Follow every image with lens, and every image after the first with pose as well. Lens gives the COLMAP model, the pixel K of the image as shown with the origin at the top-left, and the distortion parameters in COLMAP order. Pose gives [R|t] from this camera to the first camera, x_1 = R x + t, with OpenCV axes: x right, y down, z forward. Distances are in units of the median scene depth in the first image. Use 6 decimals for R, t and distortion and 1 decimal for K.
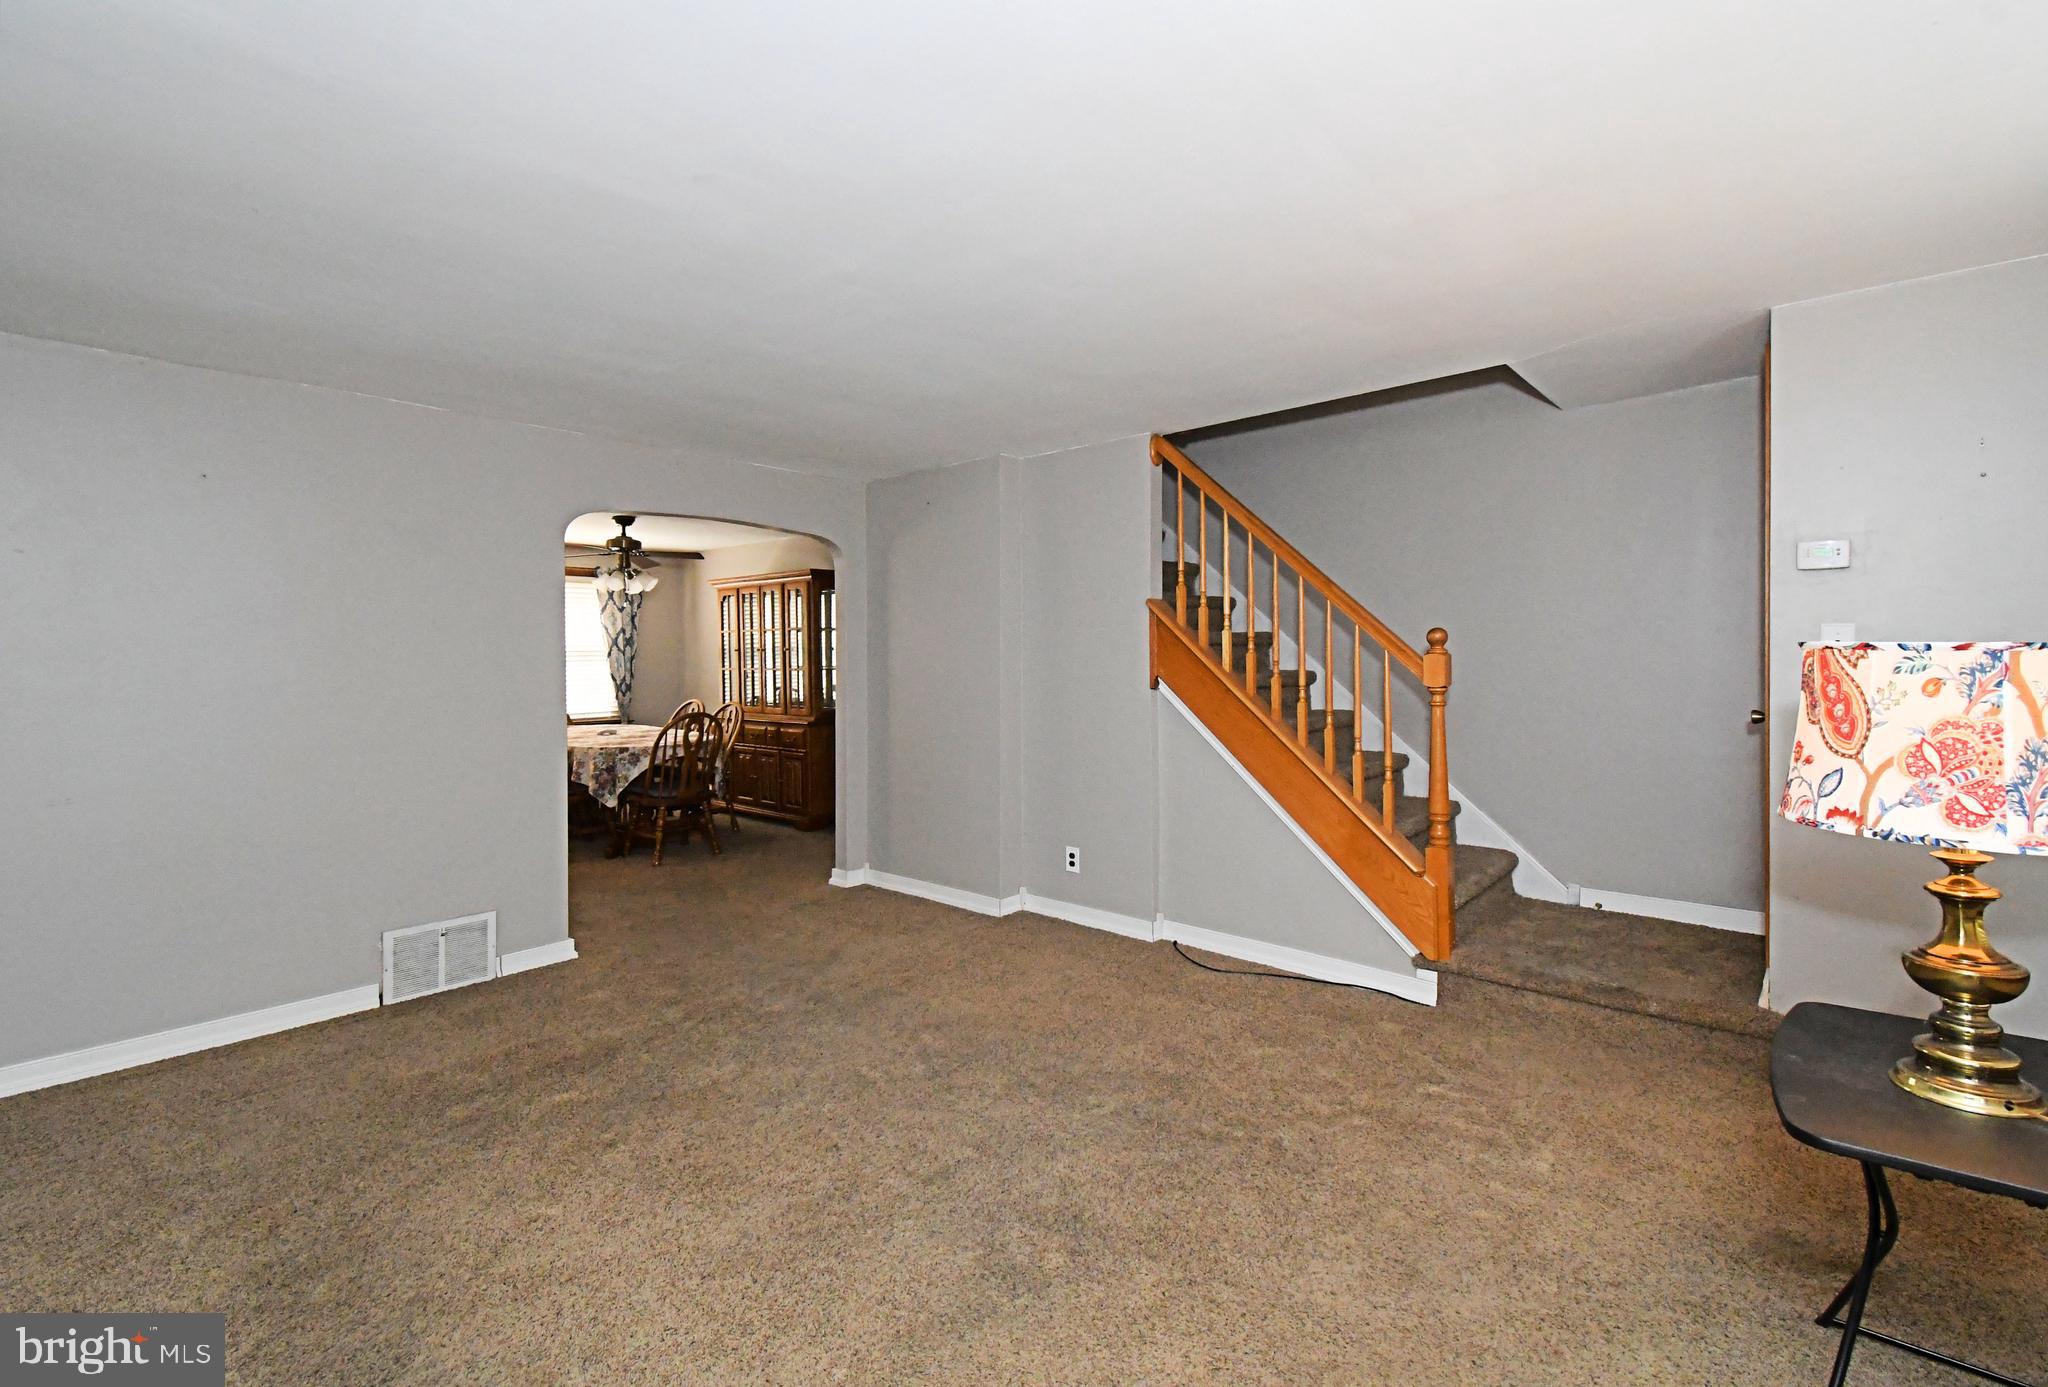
lens RADIAL K [[897.5, 0, 1023.6], [0, 897.5, 655.5], [0, 0, 1]] dist [0.001617, -0.000010]
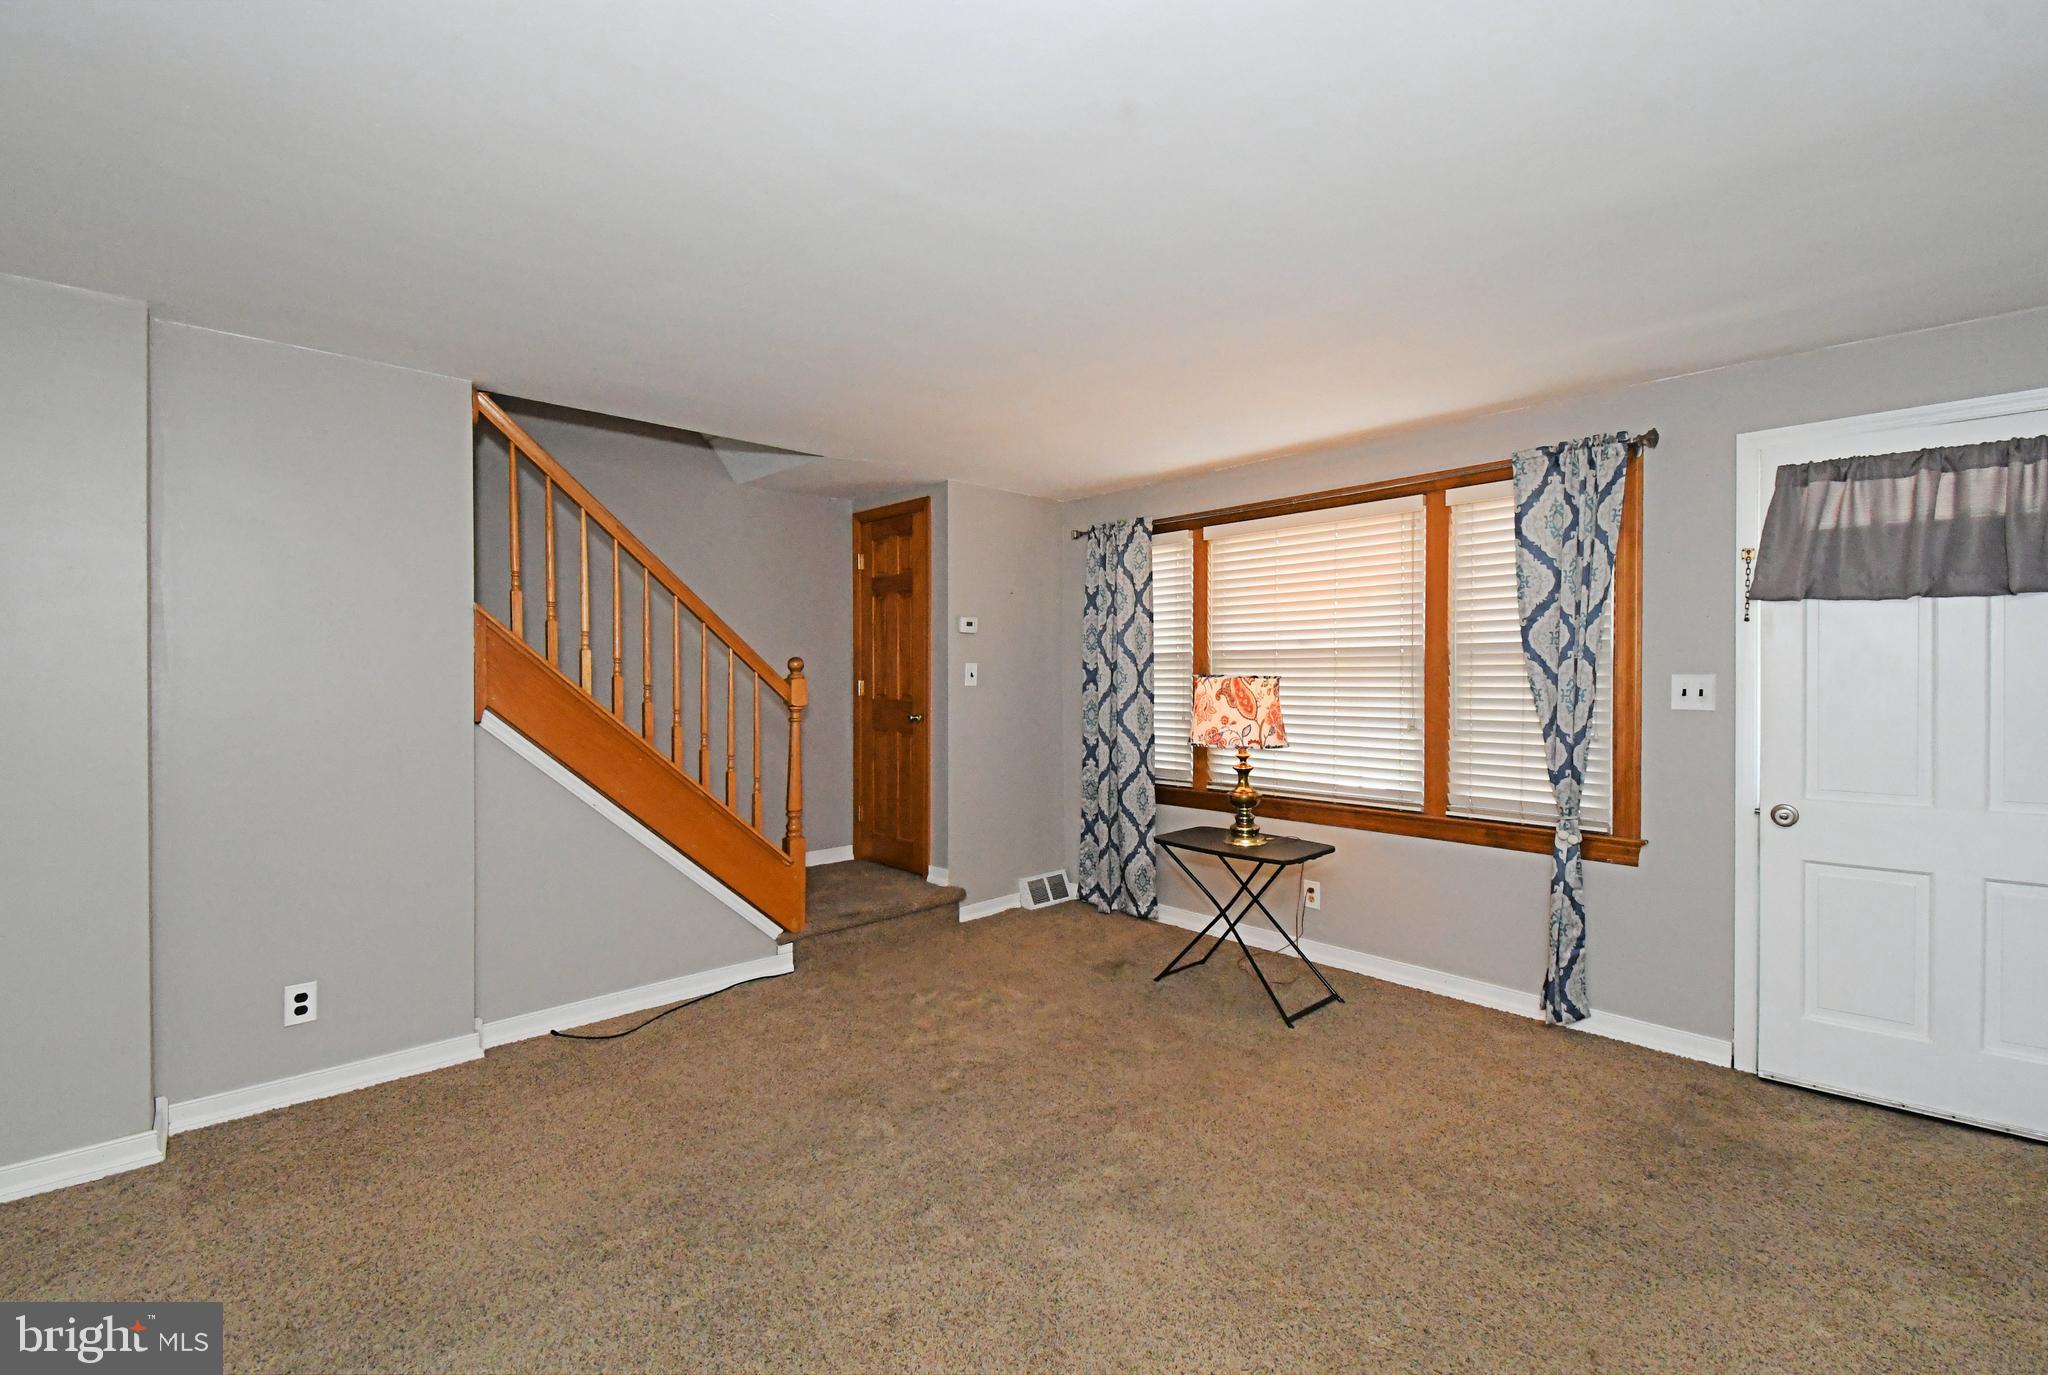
lens RADIAL K [[906.2, 0, 973.8], [0, 906.2, 686.3], [0, 0, 1]] dist [0.017010, -0.000236]
pose [[0.085905, 0.001698, 0.996302, -0.732167], [-0.002707, 0.999995, -0.001471, 0.009292], [-0.996300, -0.002571, 0.085909, 0.652463]]
